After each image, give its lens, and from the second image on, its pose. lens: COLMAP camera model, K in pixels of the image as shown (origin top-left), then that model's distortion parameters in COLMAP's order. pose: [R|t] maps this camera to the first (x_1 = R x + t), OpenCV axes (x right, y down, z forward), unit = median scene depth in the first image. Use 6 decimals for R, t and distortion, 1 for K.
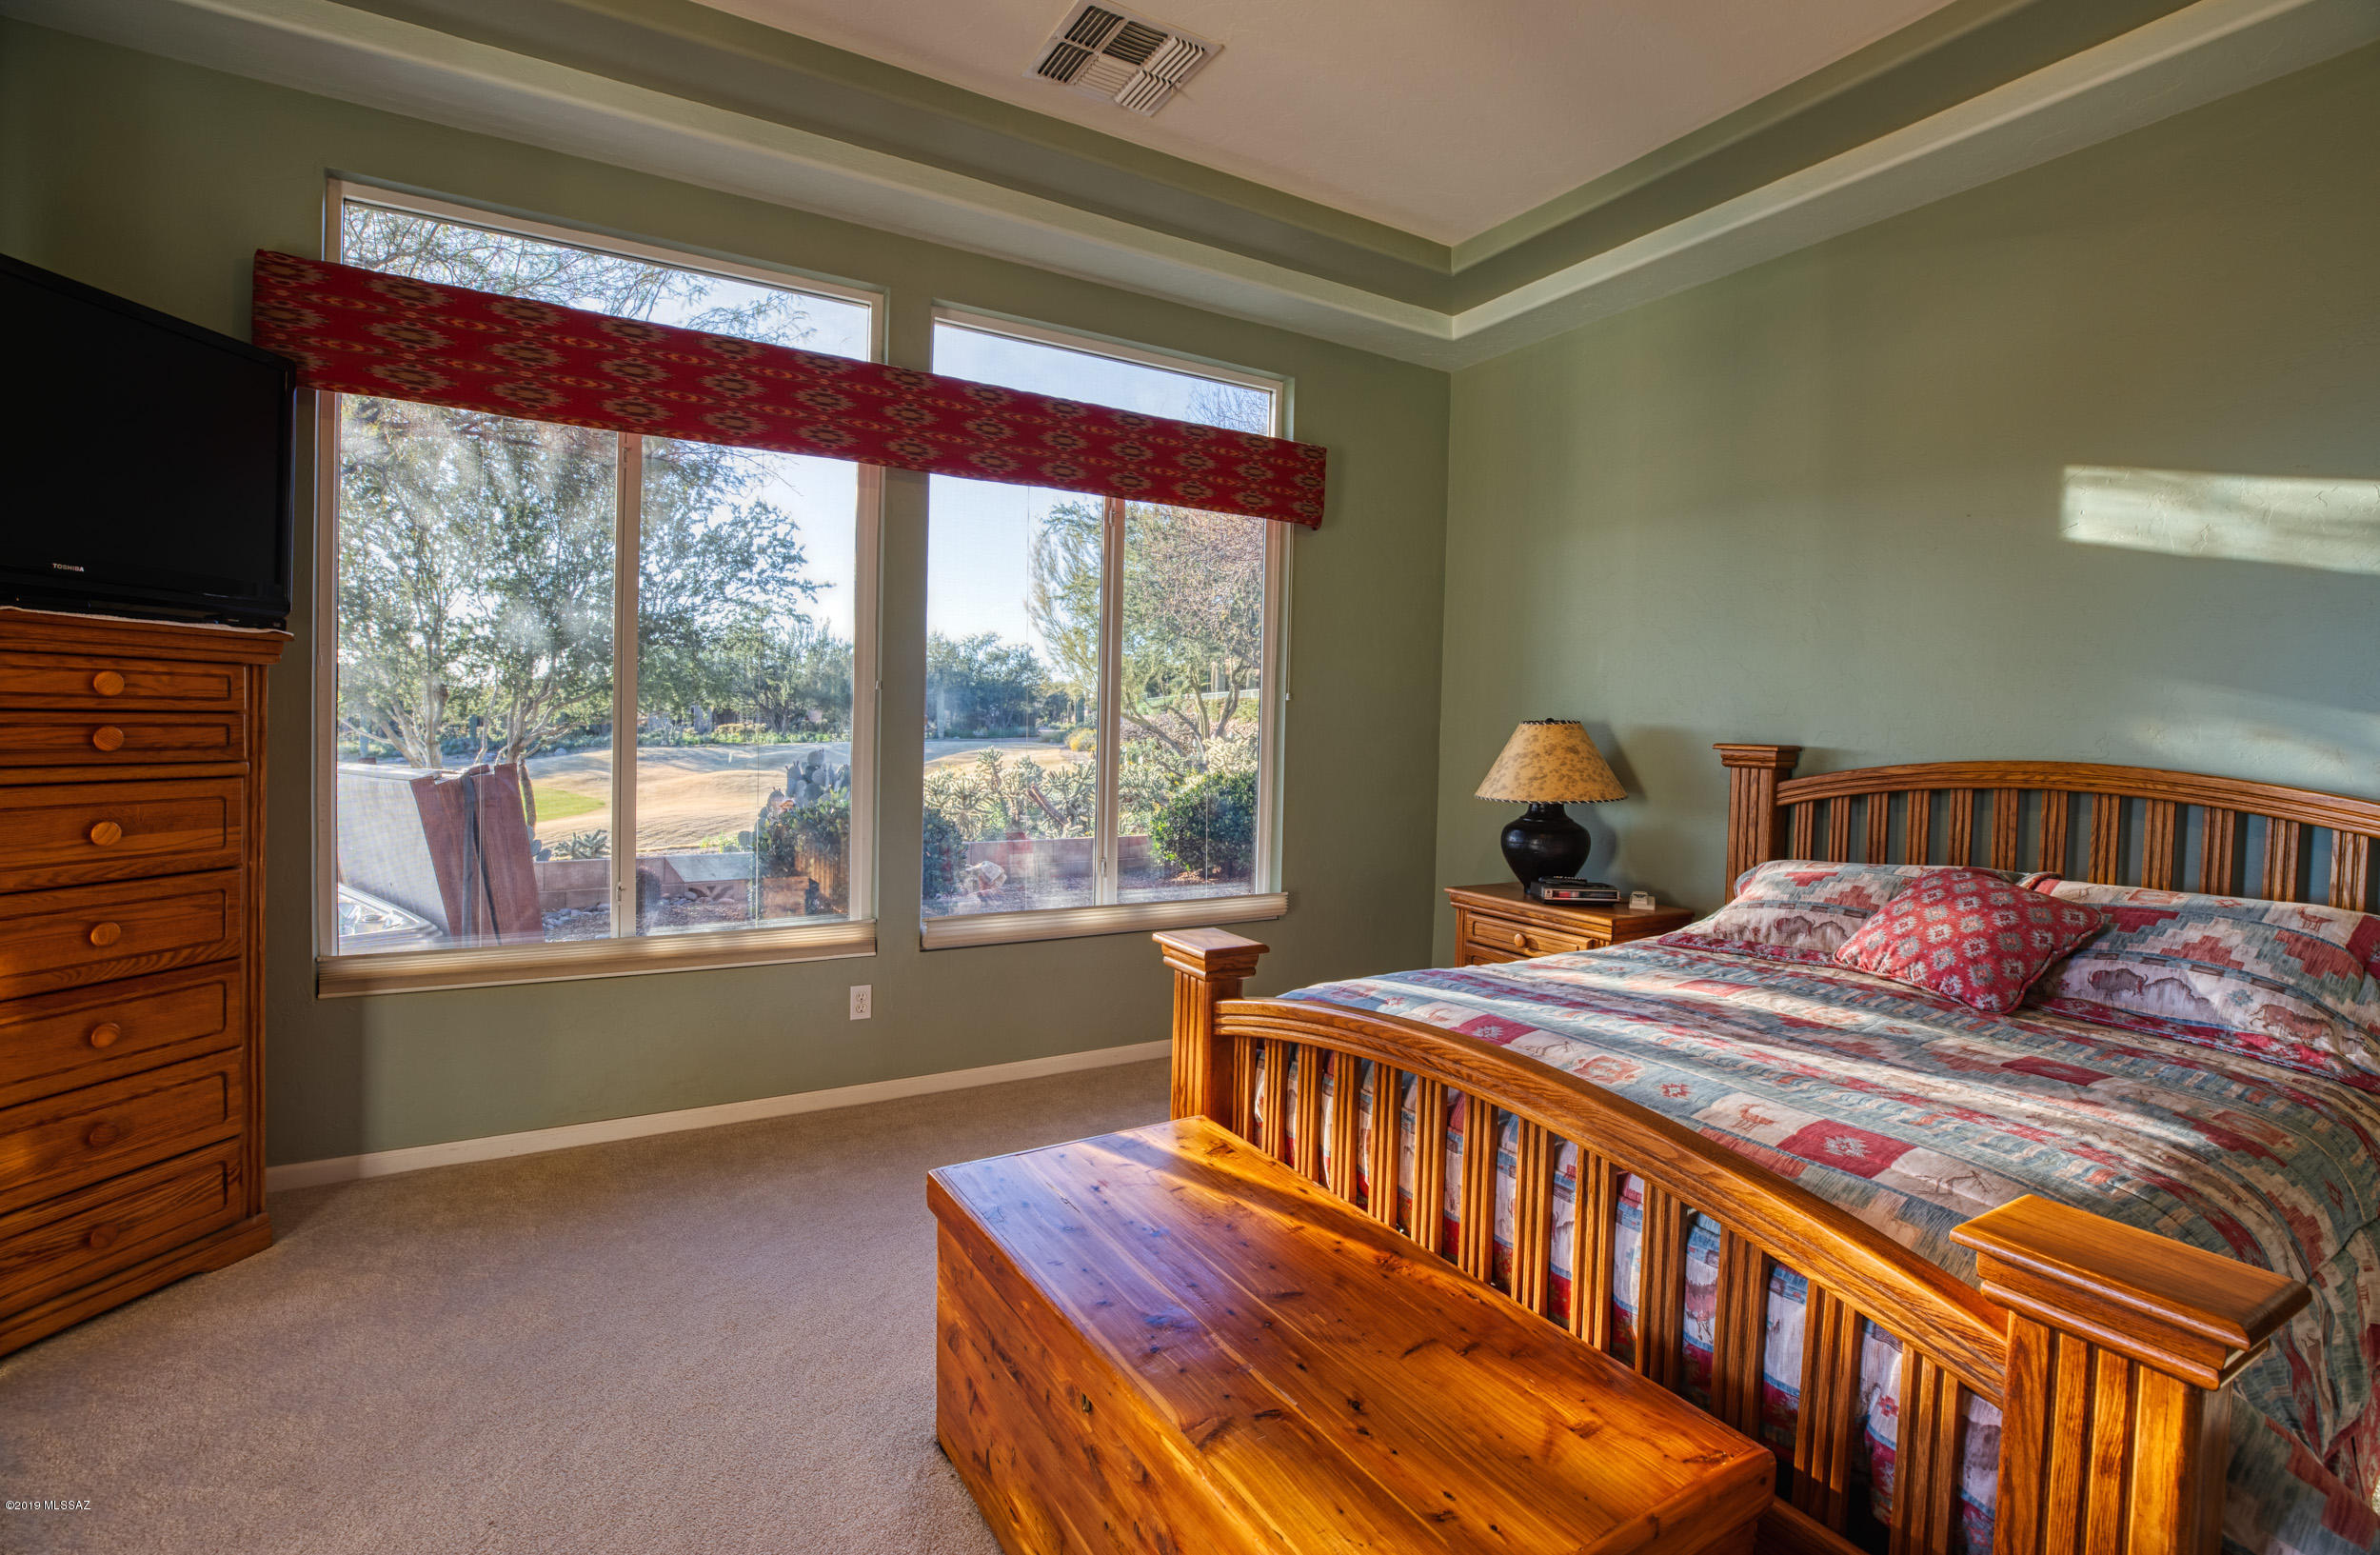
lens RADIAL K [[1083.7, 0, 1194.1], [0, 1083.7, 774.3], [0, 0, 1]] dist [-0.026945, 0.003700]
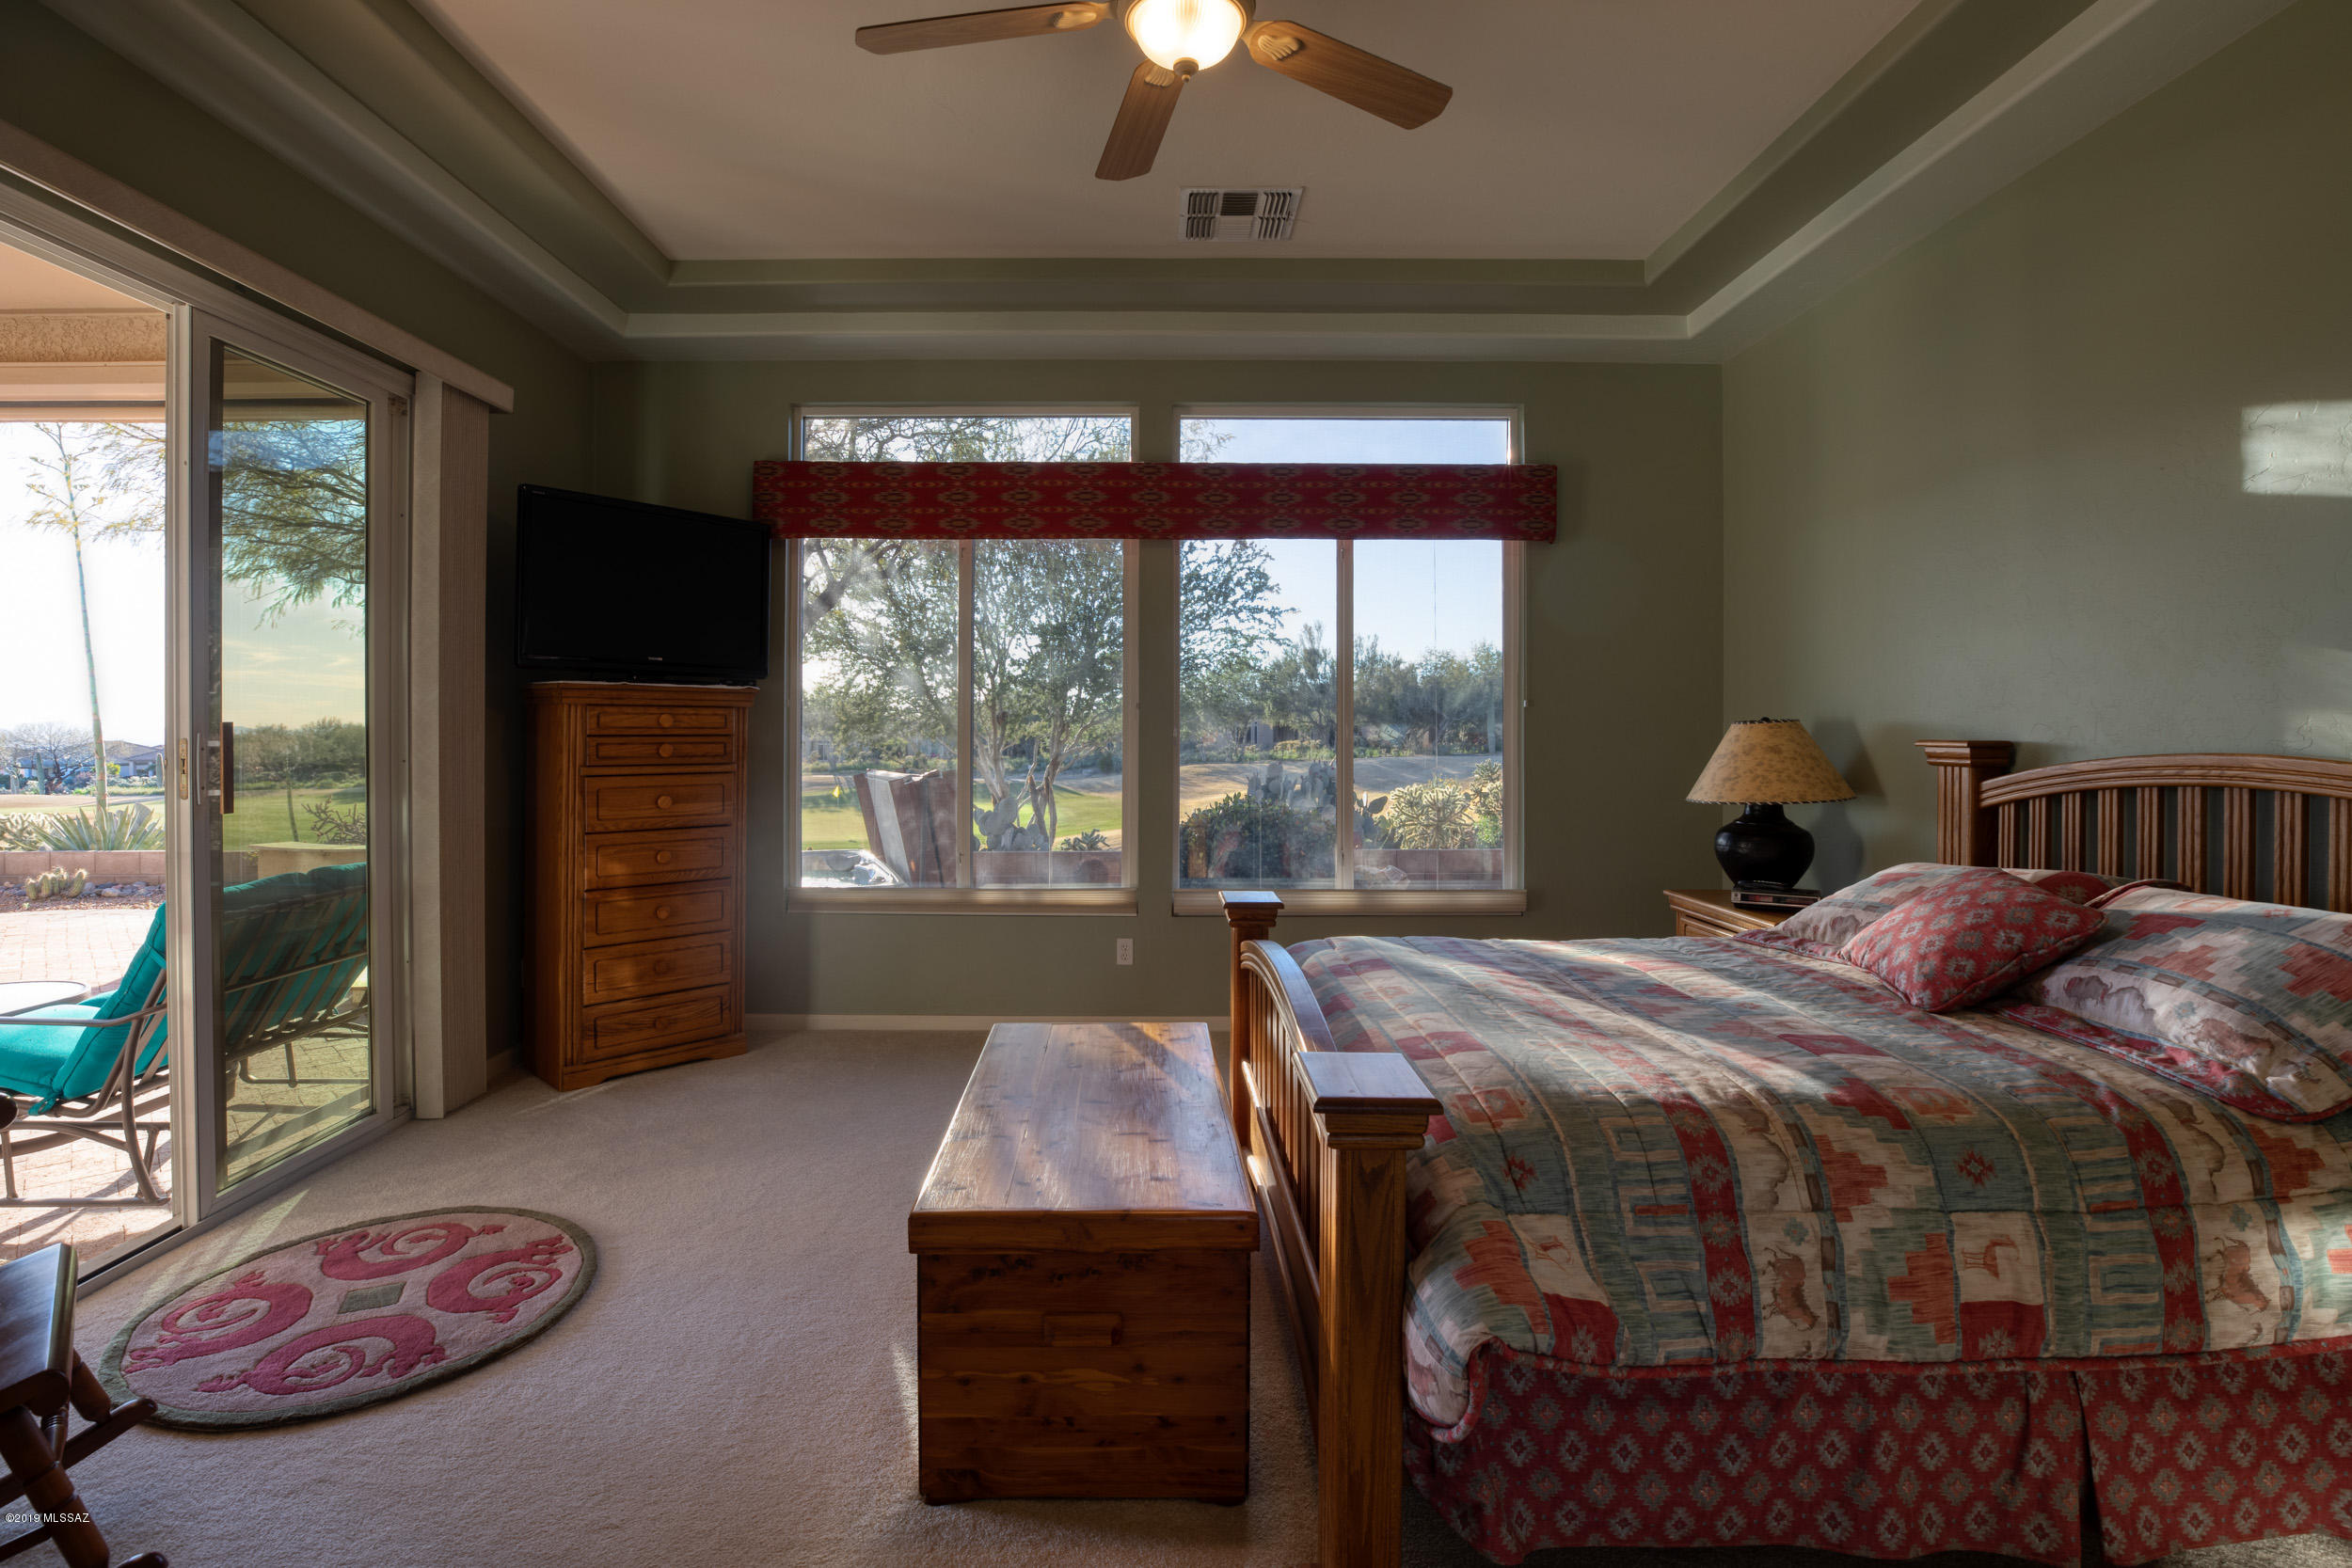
lens RADIAL K [[1129.4, 0, 1169.1], [0, 1129.4, 758.5], [0, 0, 1]] dist [-0.026427, 0.000893]
pose [[0.863409, -0.008741, -0.504430, 0.502520], [-0.005597, 0.999622, -0.026903, 0.019543], [0.504474, 0.026051, 0.863034, -0.173120]]
